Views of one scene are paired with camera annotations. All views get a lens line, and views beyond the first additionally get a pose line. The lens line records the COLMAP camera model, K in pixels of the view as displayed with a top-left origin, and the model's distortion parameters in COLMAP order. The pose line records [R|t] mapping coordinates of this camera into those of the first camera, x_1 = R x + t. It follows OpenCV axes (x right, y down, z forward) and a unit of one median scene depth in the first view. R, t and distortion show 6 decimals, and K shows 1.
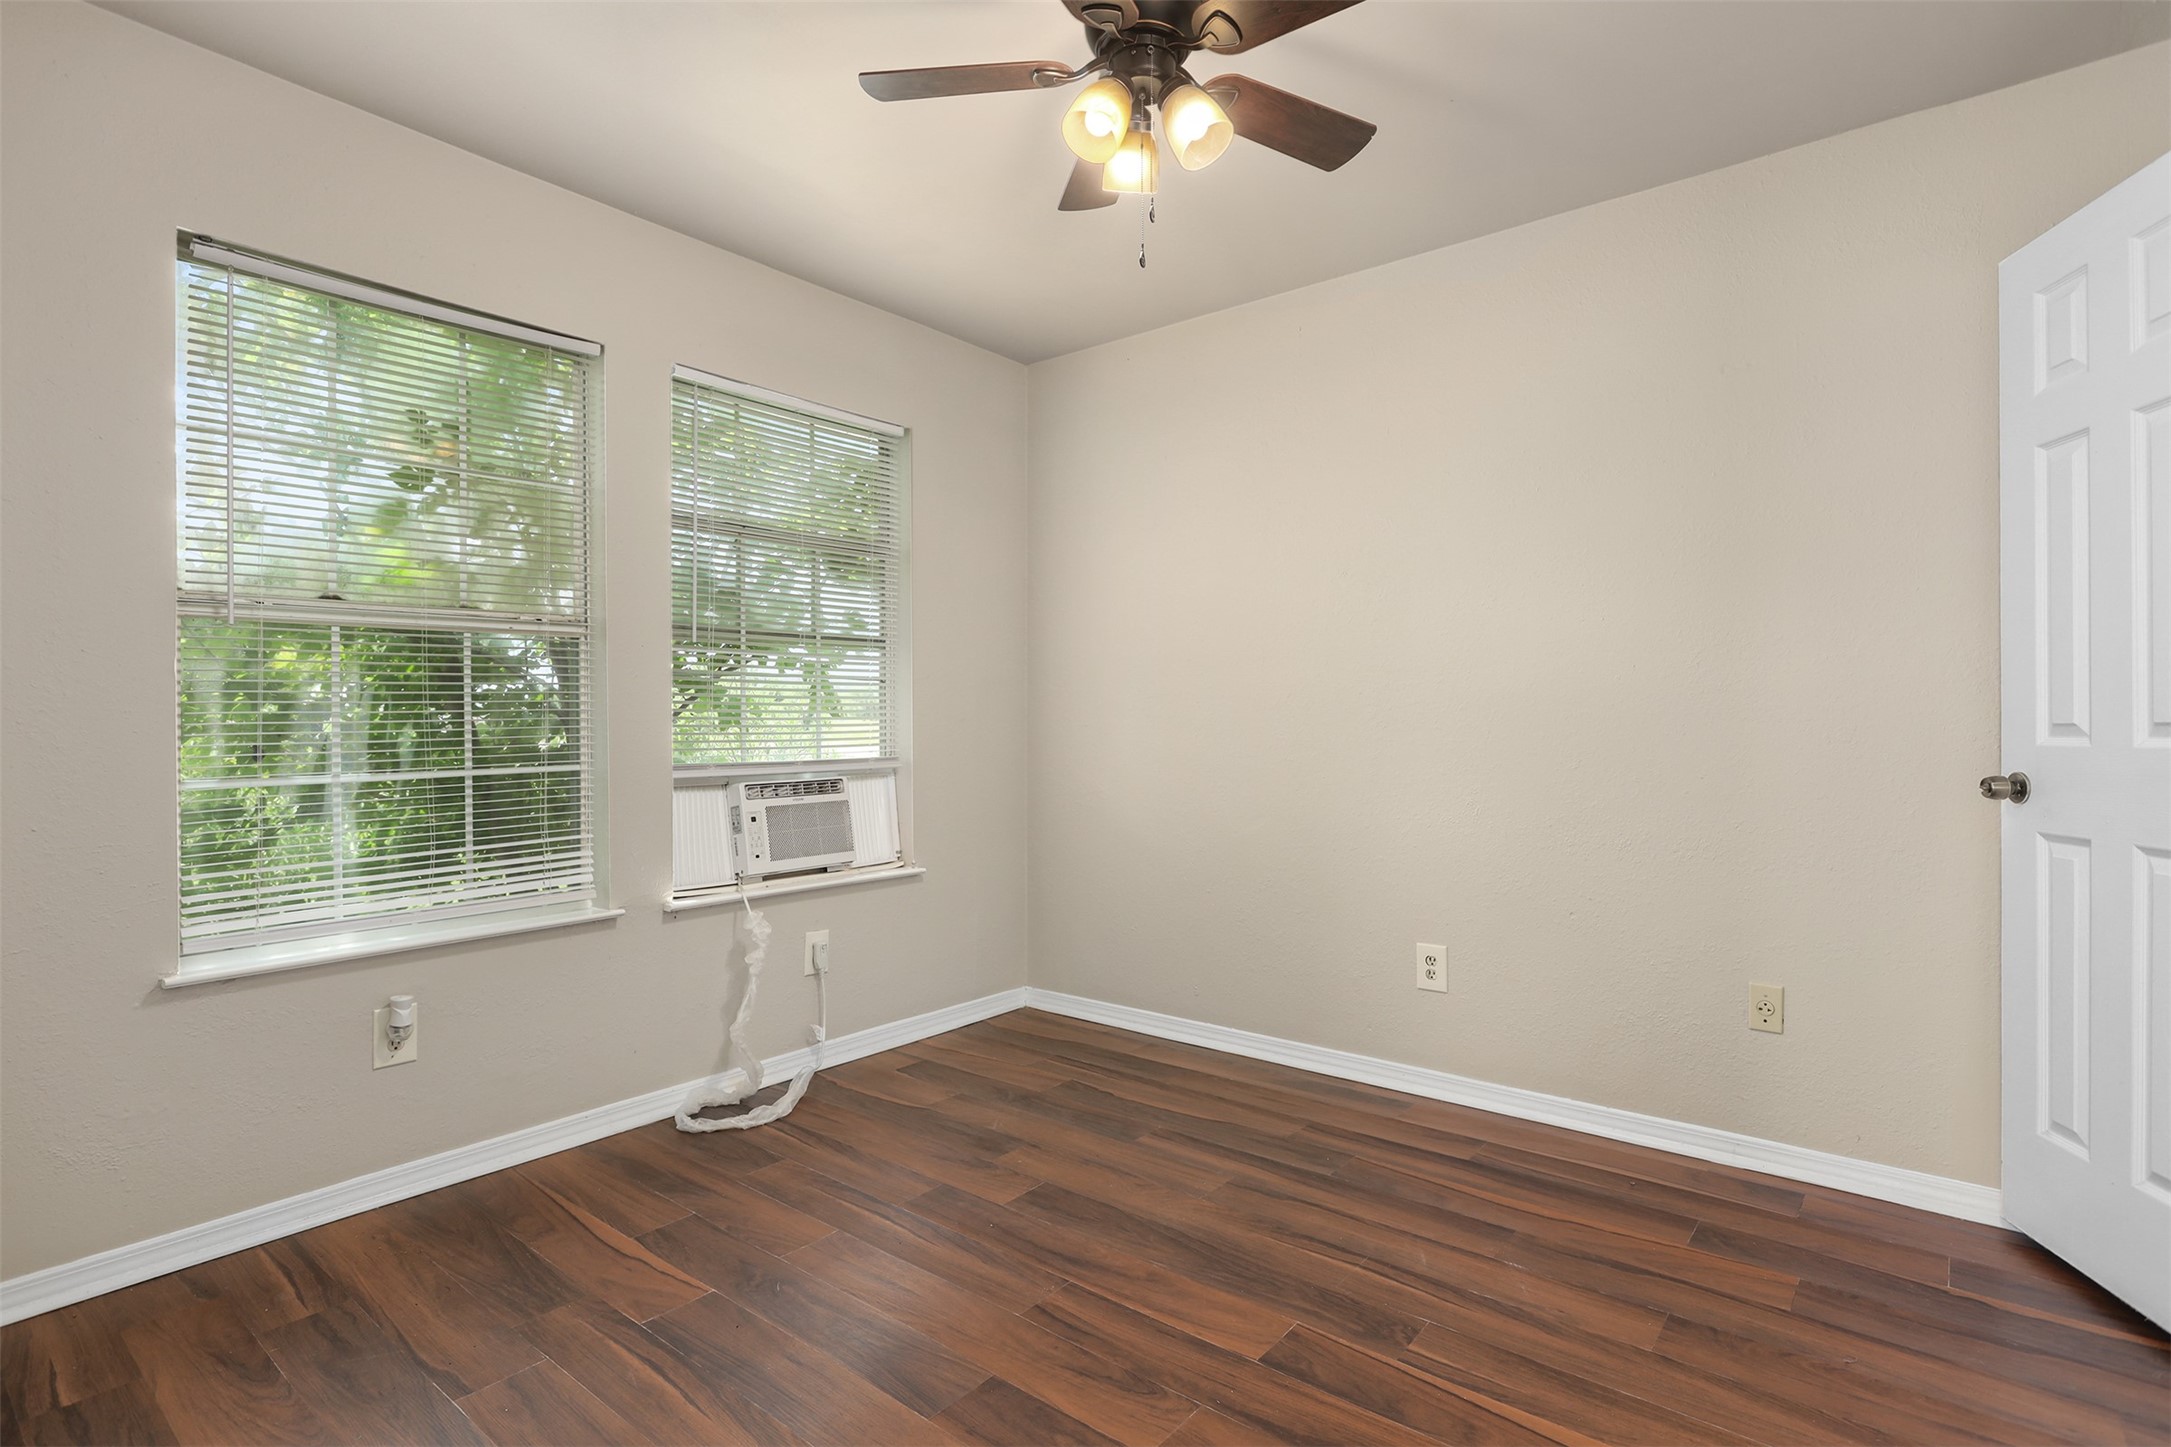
lens RADIAL K [[1116.5, 0, 1089.2], [0, 1116.5, 721.0], [0, 0, 1]] dist [0.002328, 0.000155]
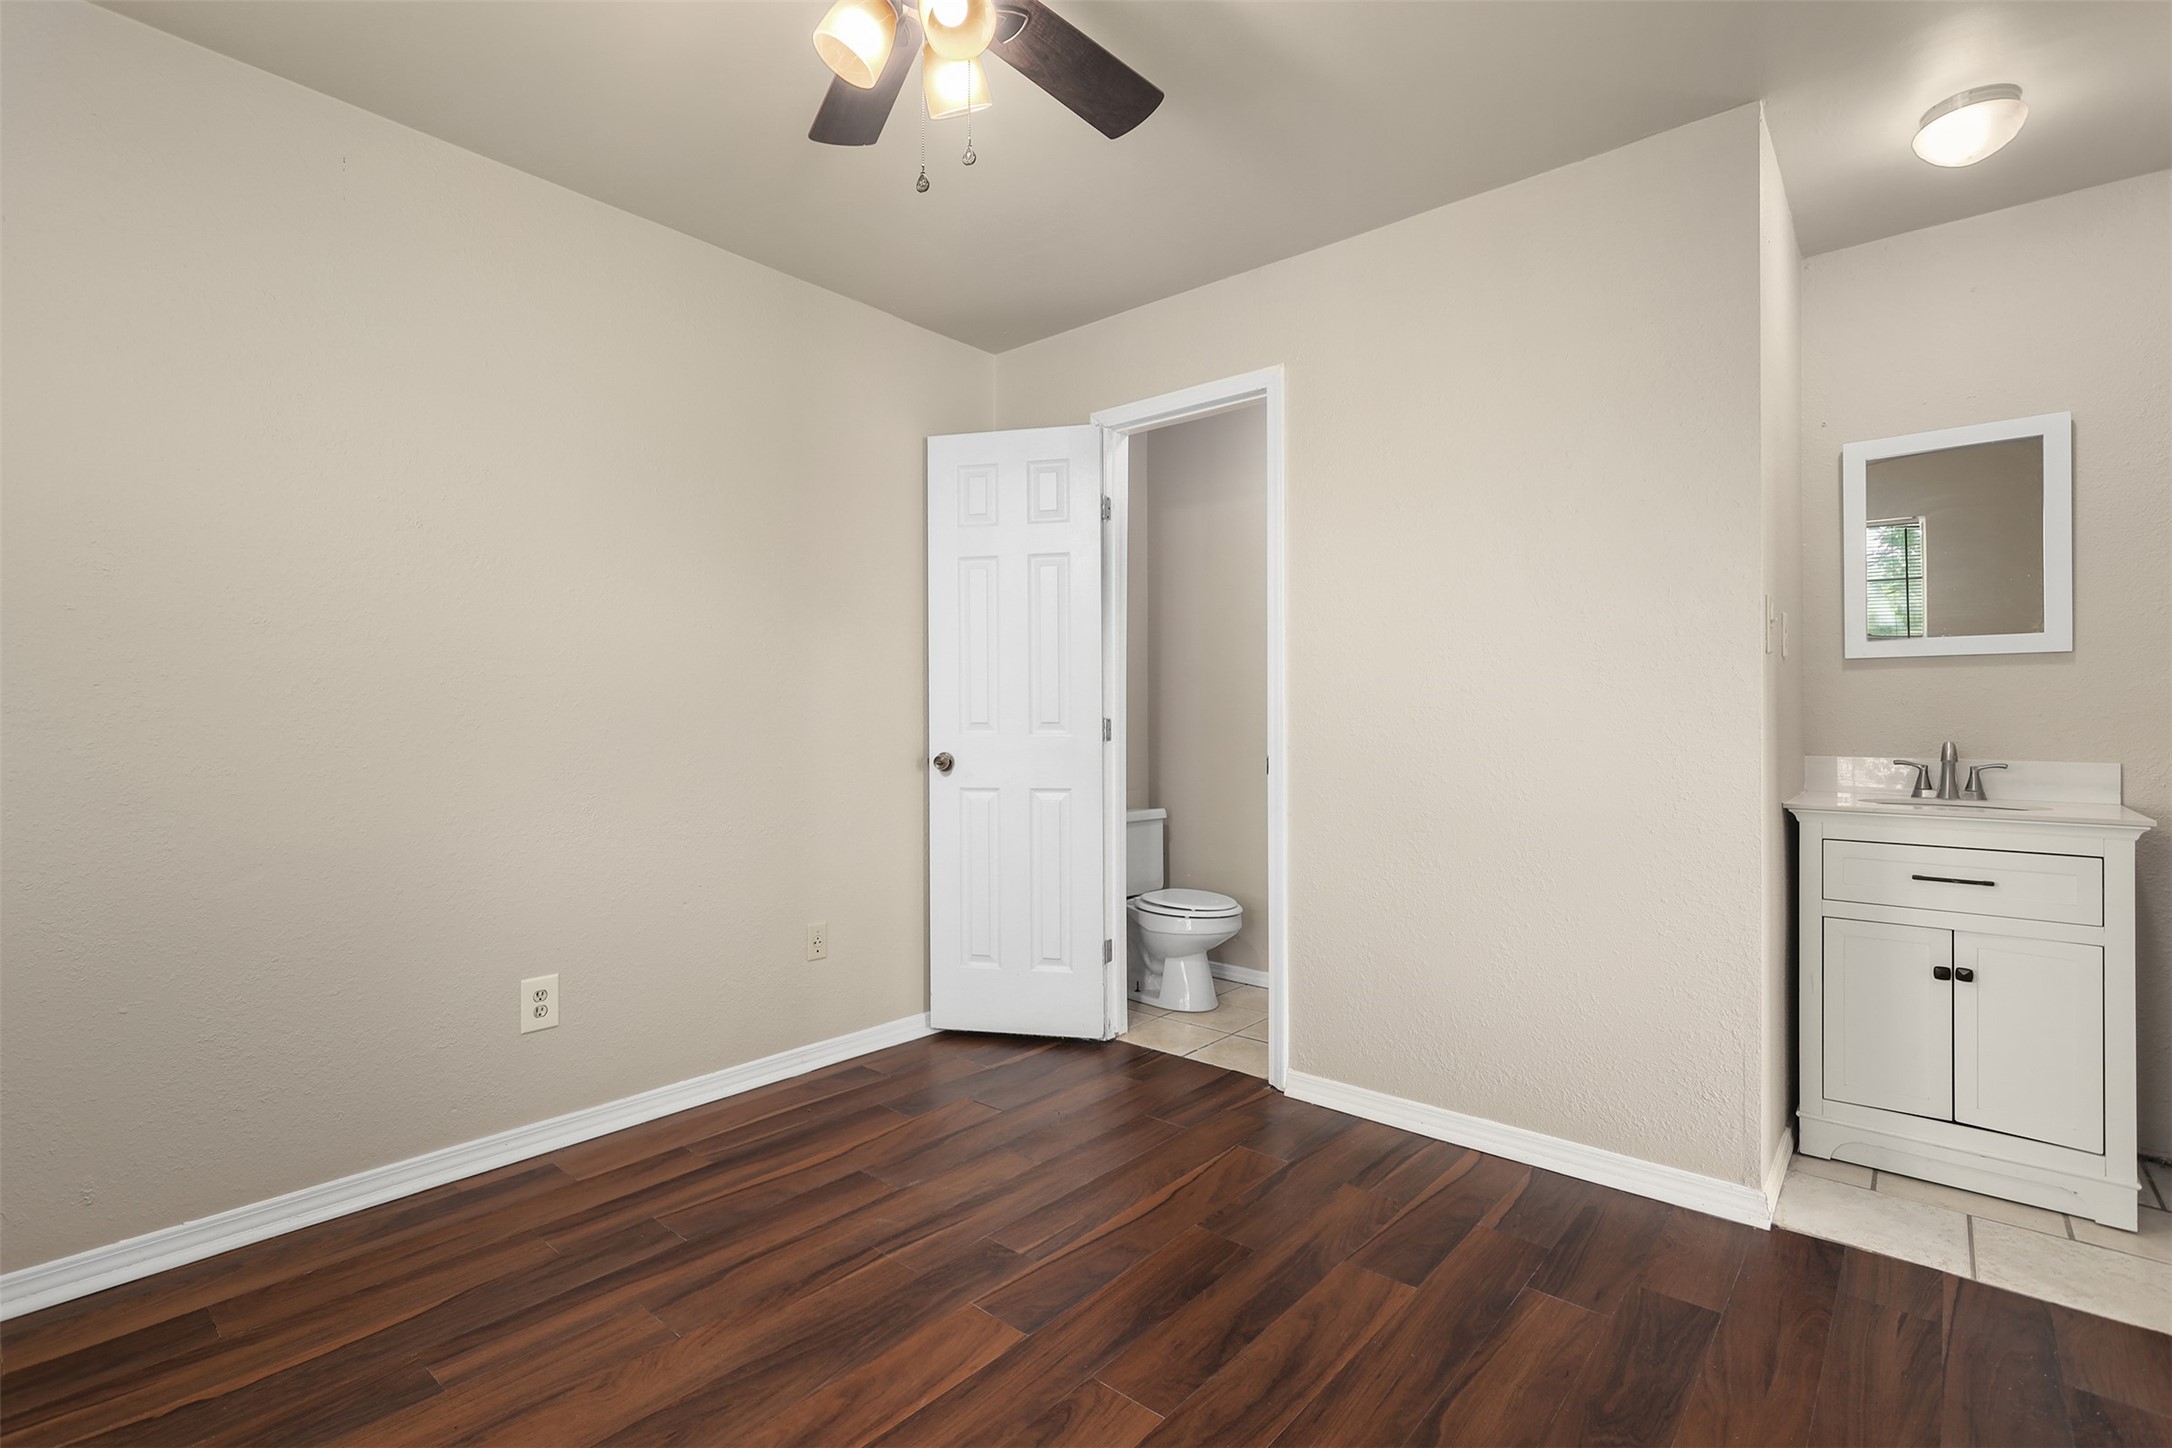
lens RADIAL K [[1015.1, 0, 1090.2], [0, 1015.1, 725.9], [0, 0, 1]] dist [0.000851, 0.000093]
pose [[-0.007007, -0.000266, 0.999975, -0.592009], [-0.004202, 0.999991, 0.000236, 0.004128], [-0.999967, -0.004200, -0.007008, 0.708492]]
